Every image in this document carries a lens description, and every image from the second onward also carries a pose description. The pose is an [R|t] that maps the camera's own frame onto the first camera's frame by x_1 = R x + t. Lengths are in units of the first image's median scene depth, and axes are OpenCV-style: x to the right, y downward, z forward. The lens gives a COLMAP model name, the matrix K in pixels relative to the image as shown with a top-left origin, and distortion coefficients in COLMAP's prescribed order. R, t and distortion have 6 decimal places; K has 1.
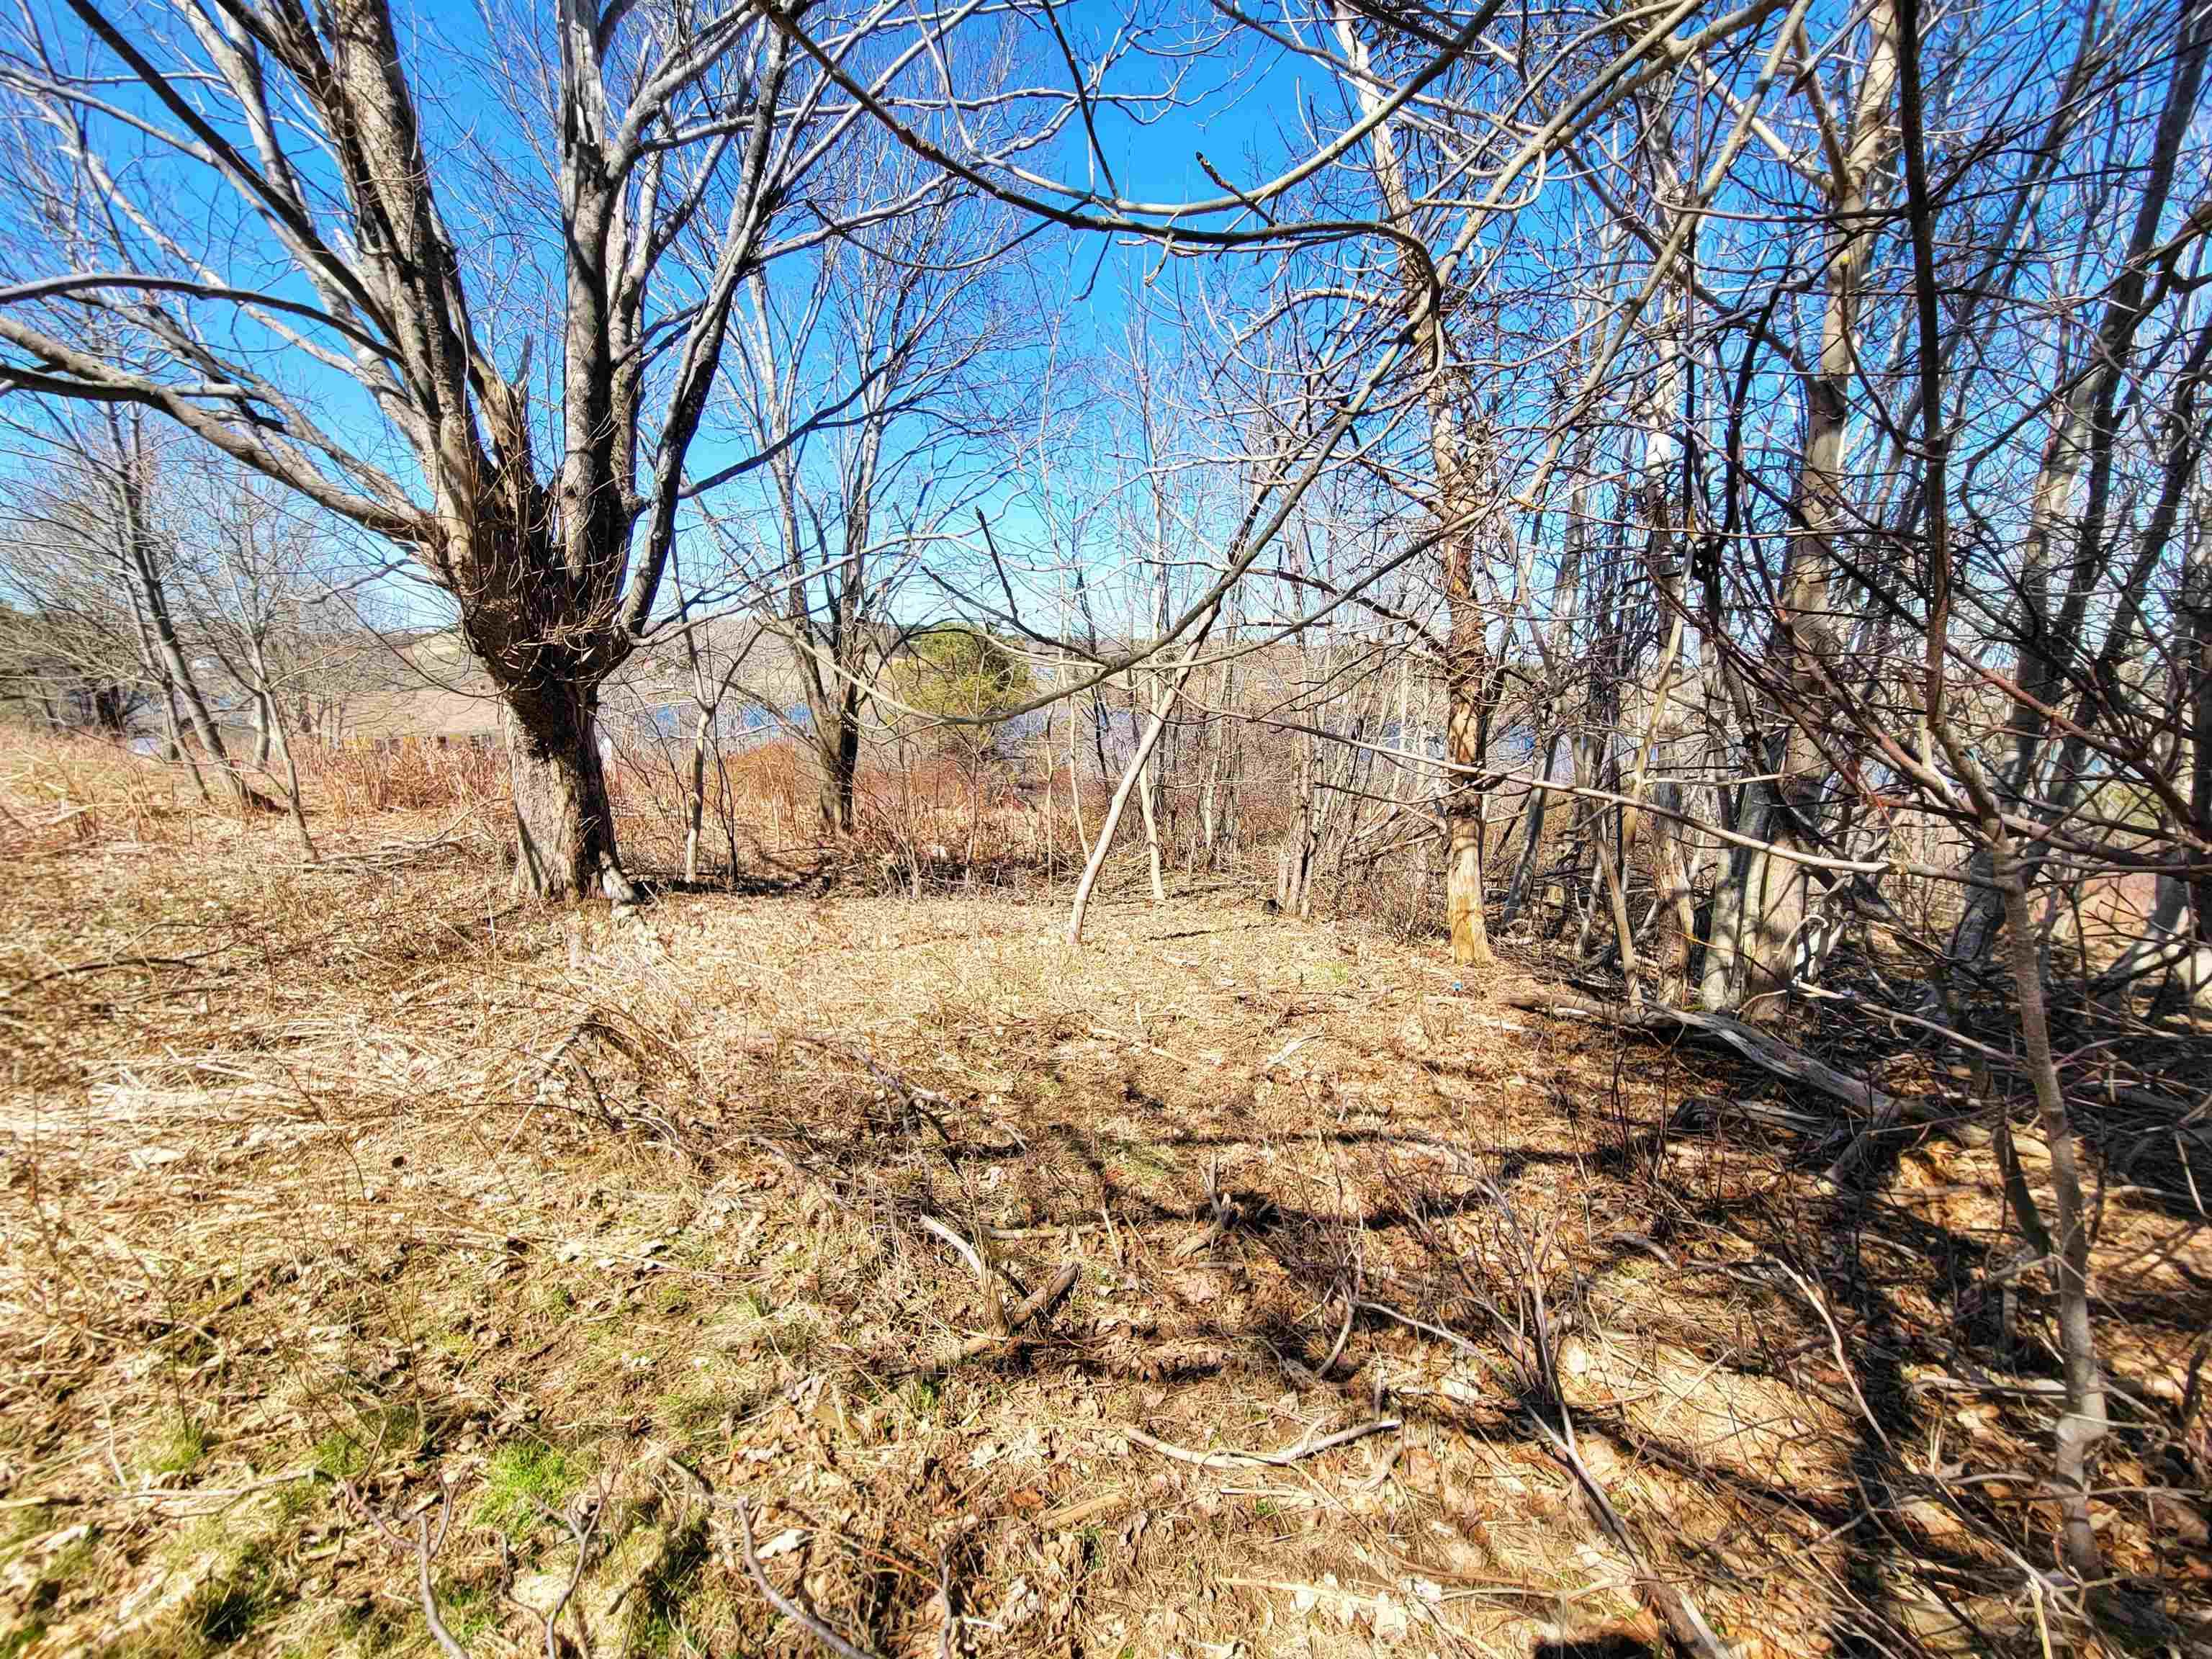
lens RADIAL K [[899.5, 0, 1109.2], [0, 899.5, 815.3], [0, 0, 1]] dist [-0.000115, 0.000054]
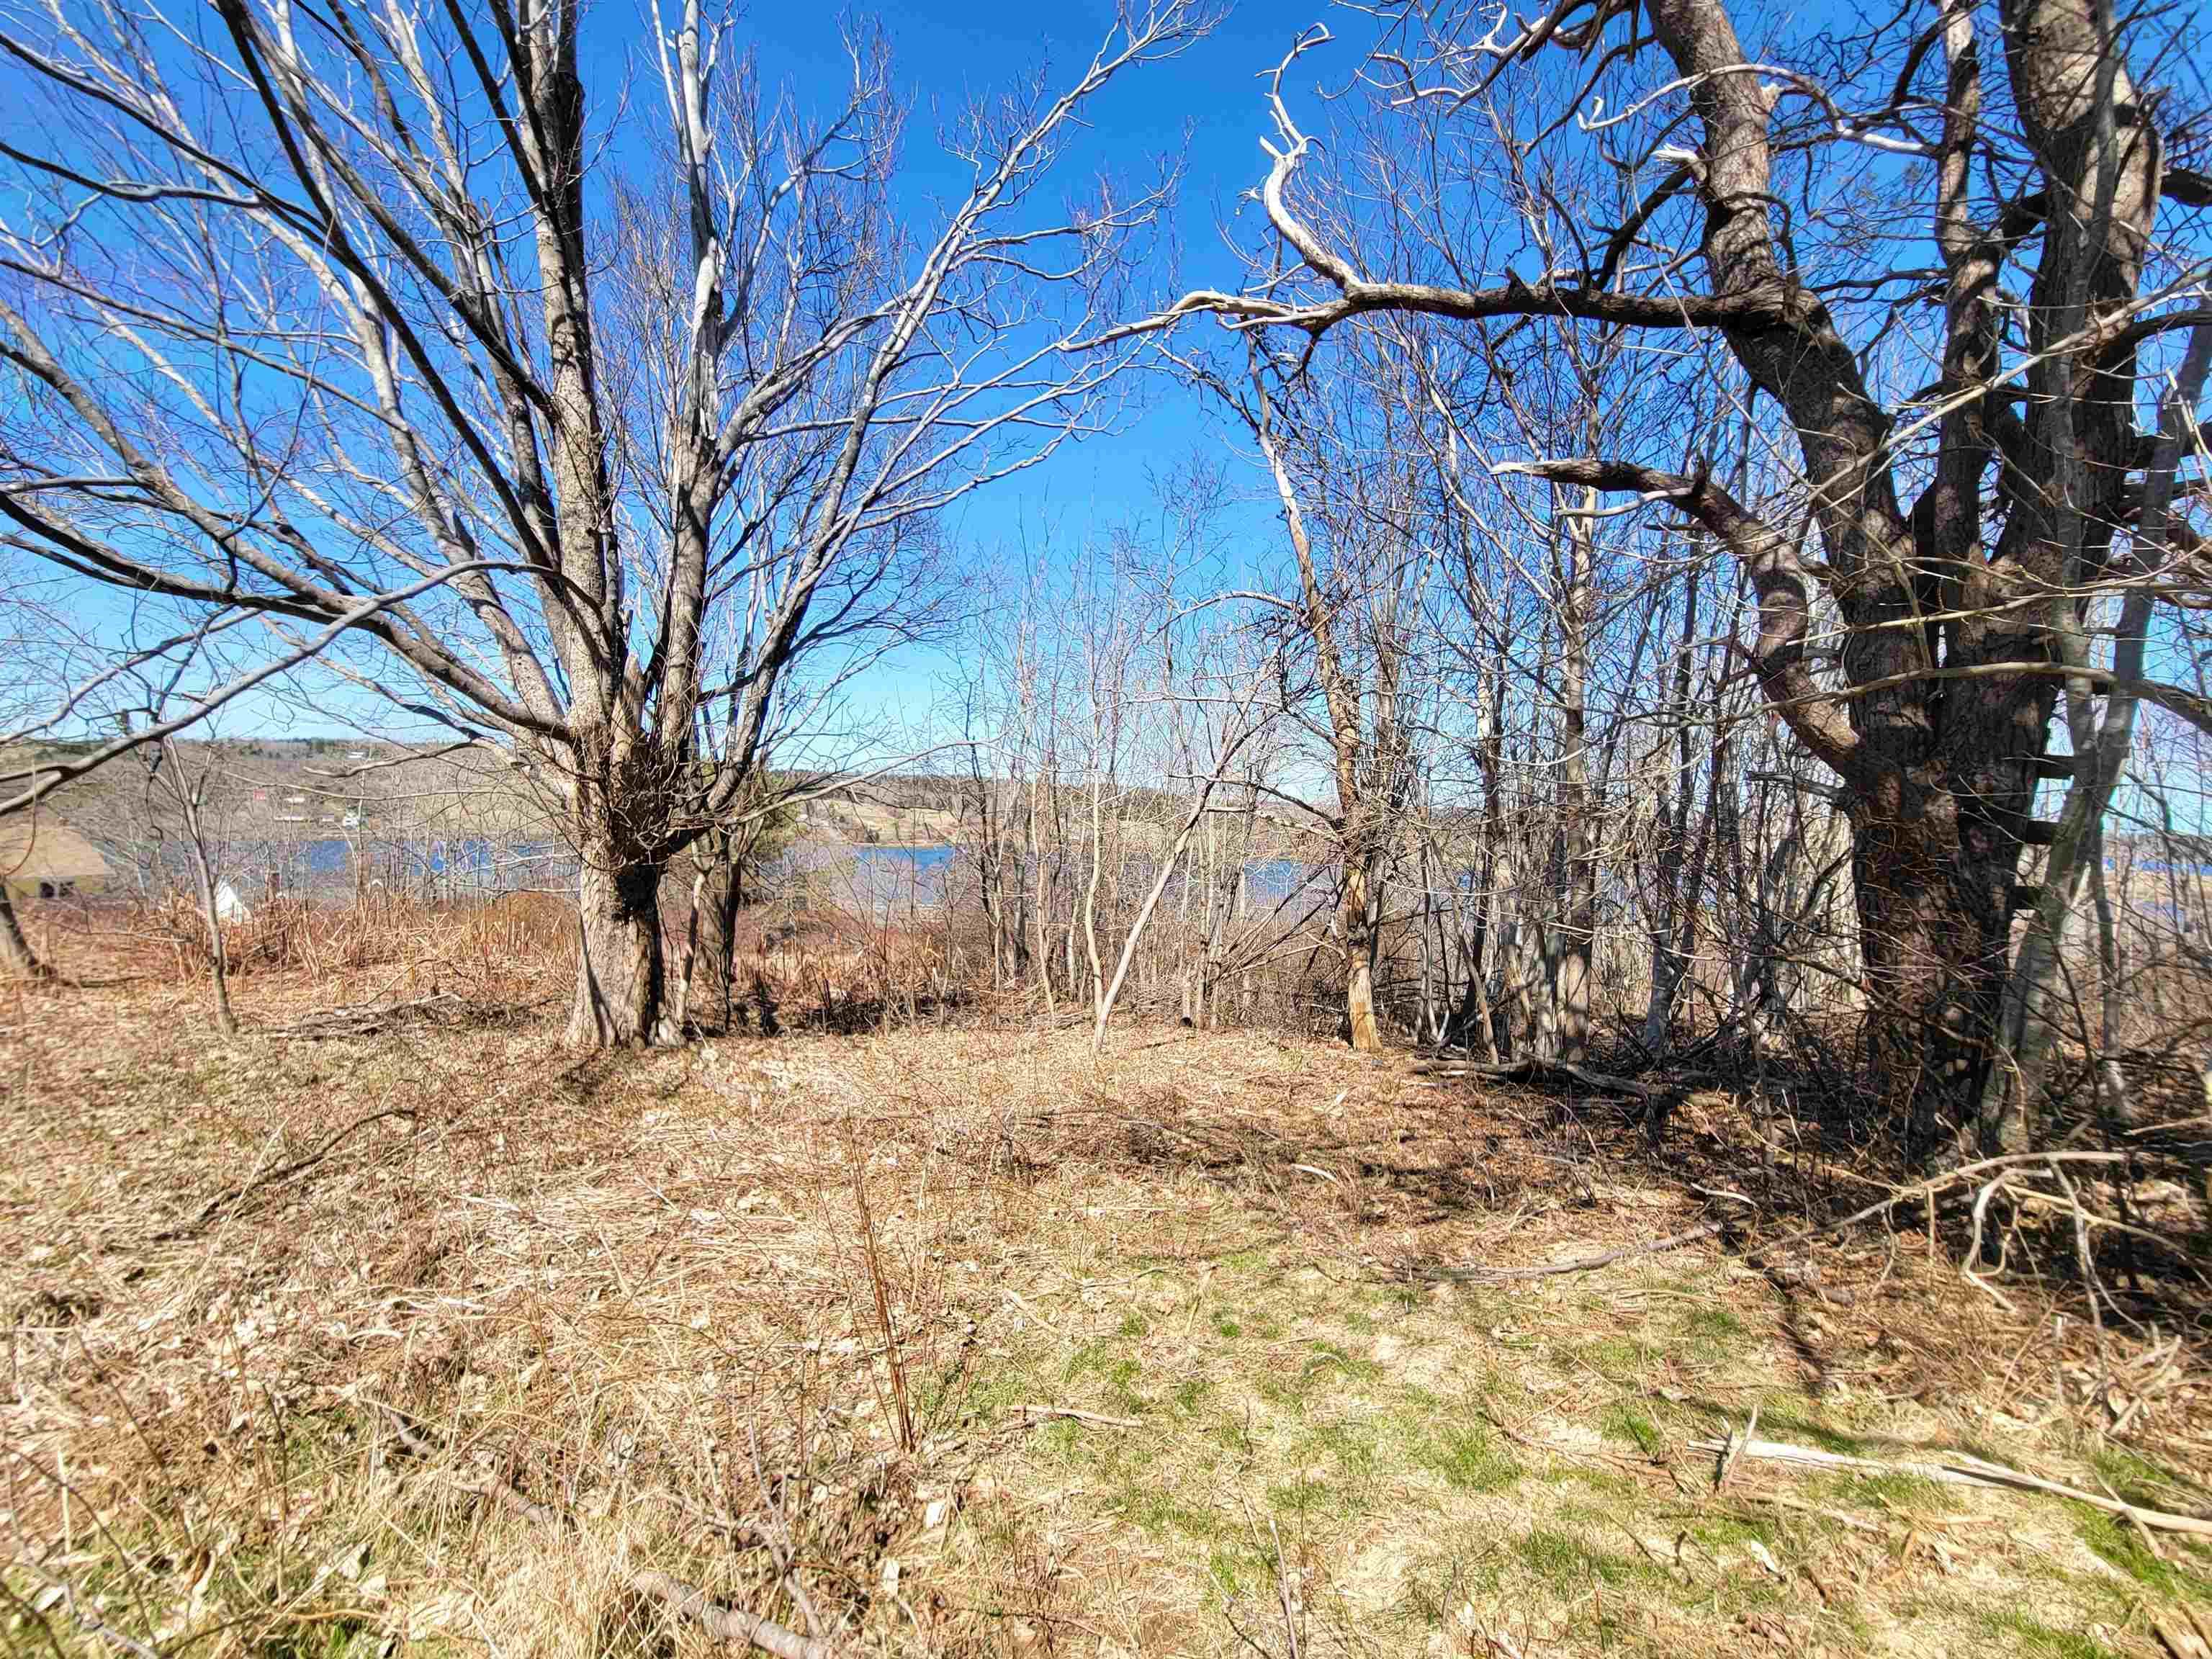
lens RADIAL K [[879.3, 0, 1106.0], [0, 879.3, 829.5], [0, 0, 1]] dist [0.000547, 0.000015]
pose [[0.964310, 0.002258, 0.264767, -0.358808], [0.034582, 0.990324, -0.134398, -0.007951], [-0.262508, 0.138757, 0.954901, -0.258659]]
